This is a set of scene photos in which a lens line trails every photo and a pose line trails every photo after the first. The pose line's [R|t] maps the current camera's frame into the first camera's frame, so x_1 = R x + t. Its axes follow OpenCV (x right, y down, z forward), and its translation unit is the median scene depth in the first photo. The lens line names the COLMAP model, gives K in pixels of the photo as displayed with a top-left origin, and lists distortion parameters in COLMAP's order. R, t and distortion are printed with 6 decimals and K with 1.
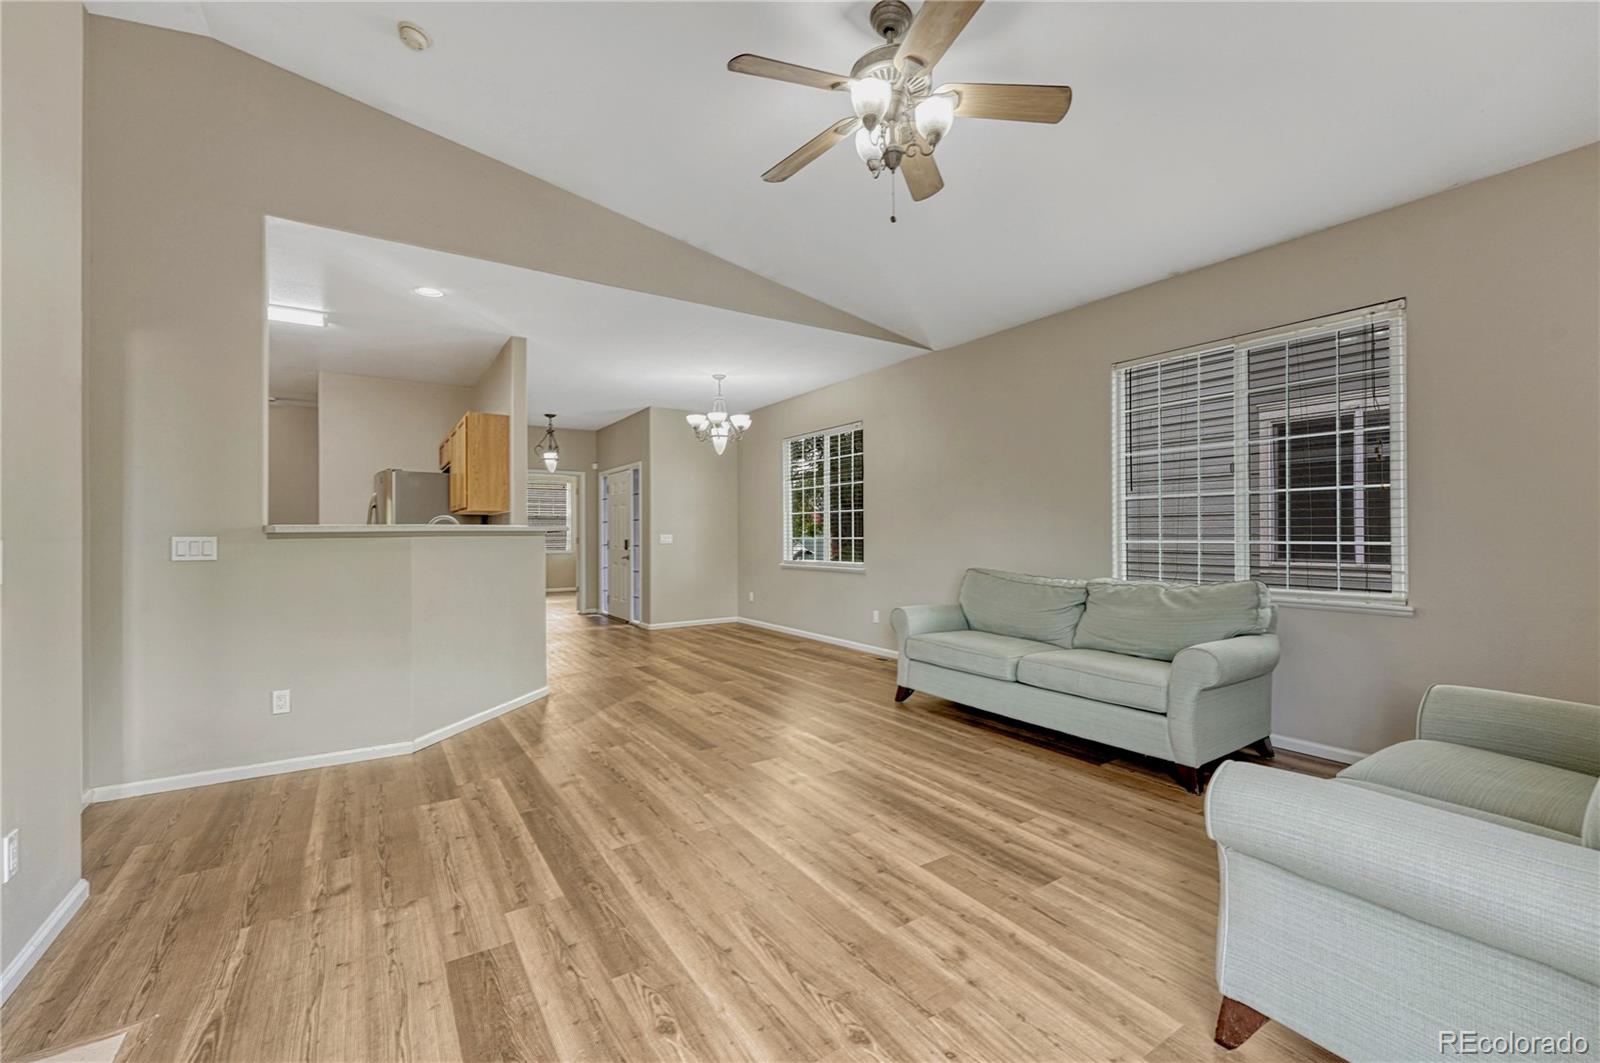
lens RADIAL K [[663.2, 0, 788.0], [0, 663.2, 533.2], [0, 0, 1]] dist [-0.007562, 0.000068]
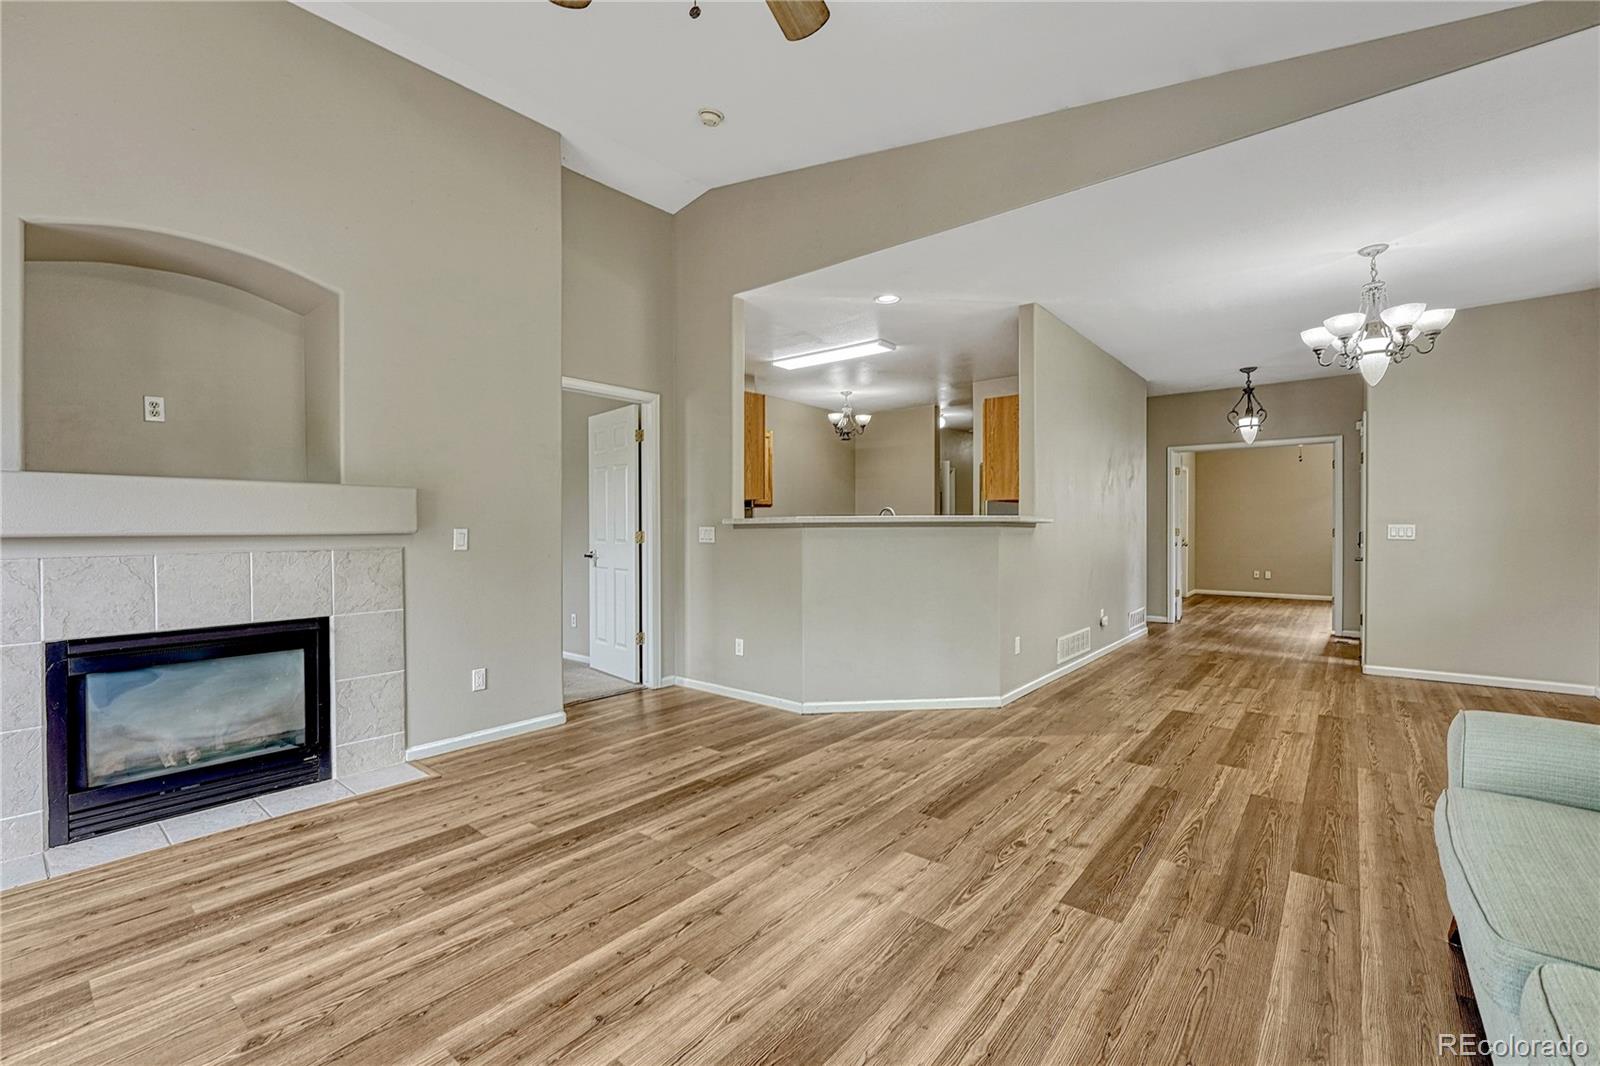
lens RADIAL K [[673.4, 0, 792.2], [0, 673.4, 529.8], [0, 0, 1]] dist [-0.009481, 0.000541]
pose [[0.296433, 0.008278, -0.955018, 0.674488], [0.003756, 0.999945, 0.009834, -0.003417], [0.955046, -0.006502, 0.296386, 0.772351]]
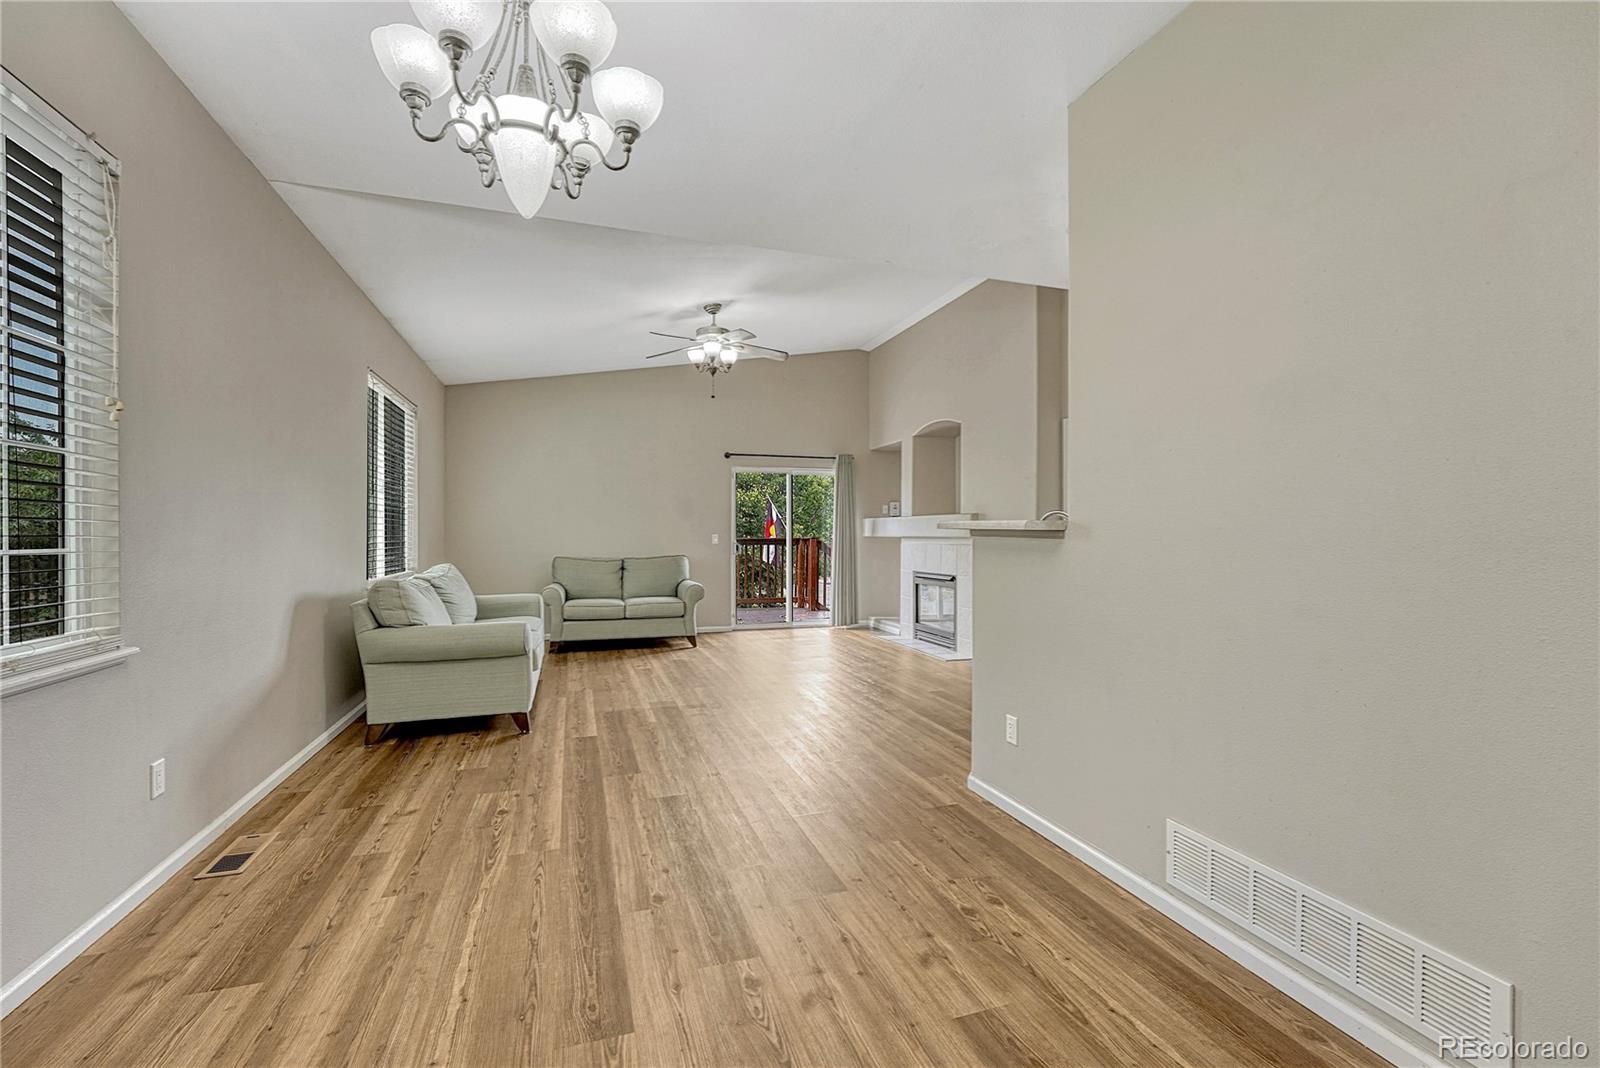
lens RADIAL K [[673.4, 0, 800.9], [0, 673.4, 534.9], [0, 0, 1]] dist [-0.009481, 0.000541]
pose [[-0.969939, 0.000383, 0.243348, -0.639991], [-0.000288, 0.999996, -0.002720, 0.008725], [-0.243348, -0.002709, -0.969935, 2.798132]]
